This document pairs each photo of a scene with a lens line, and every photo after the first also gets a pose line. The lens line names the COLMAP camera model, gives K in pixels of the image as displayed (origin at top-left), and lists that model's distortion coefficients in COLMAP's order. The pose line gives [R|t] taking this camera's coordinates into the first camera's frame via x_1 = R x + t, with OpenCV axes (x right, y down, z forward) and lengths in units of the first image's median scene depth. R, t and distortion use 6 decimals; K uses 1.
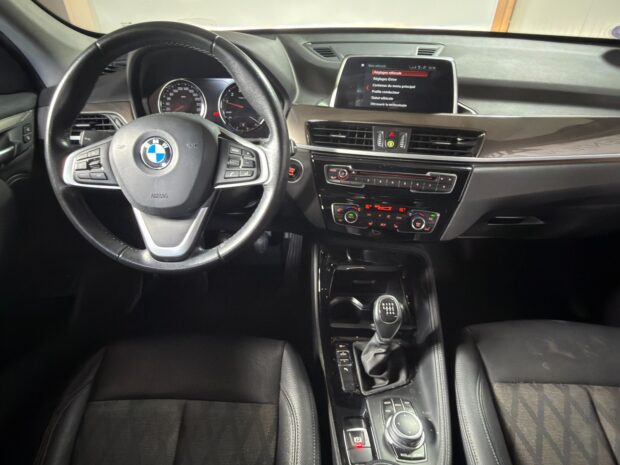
lens RADIAL K [[345.7, 0, 310.0], [0, 345.7, 232.5], [0, 0, 1]] dist [0.001734, 0.000251]
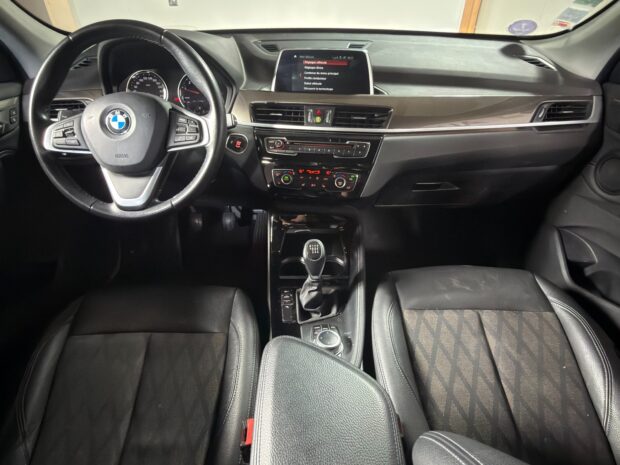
lens RADIAL K [[343.0, 0, 310.4], [0, 343.0, 229.5], [0, 0, 1]] dist [0.002306, -0.000370]
pose [[0.999253, -0.024333, 0.030026, 0.162305], [0.024906, 0.999512, -0.018849, 0.157031], [-0.029553, 0.019583, 0.999371, -0.208101]]
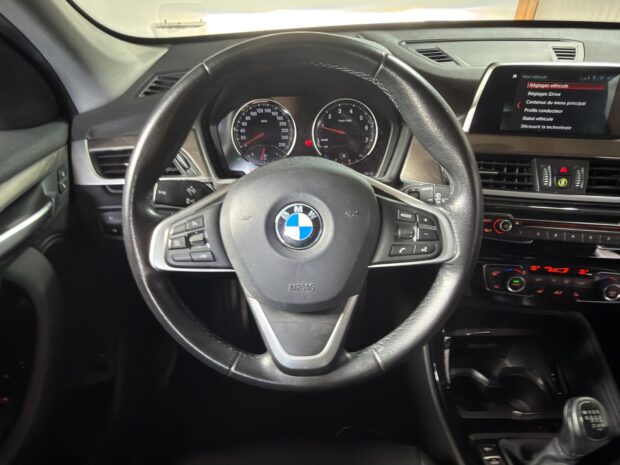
lens RADIAL K [[388.4, 0, 308.9], [0, 388.4, 234.1], [0, 0, 1]] dist [0.002176, 0.005574]
pose [[0.999352, -0.029830, 0.020155, -0.334210], [0.030026, 0.999504, -0.009475, -0.156122], [-0.019862, 0.010074, 0.999752, 0.181678]]
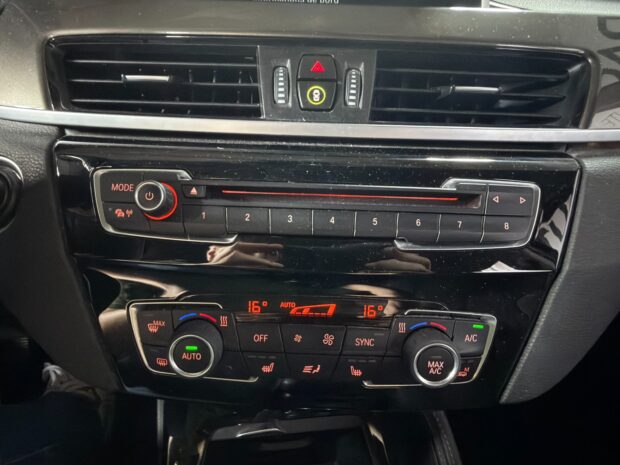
lens RADIAL K [[374.9, 0, 294.8], [0, 374.9, 229.6], [0, 0, 1]] dist [0.002362, 0.002922]
pose [[0.988184, -0.058761, 0.141558, 0.162327], [0.070586, 0.994291, -0.080014, -0.113372], [-0.136048, 0.089061, 0.986691, 0.692991]]
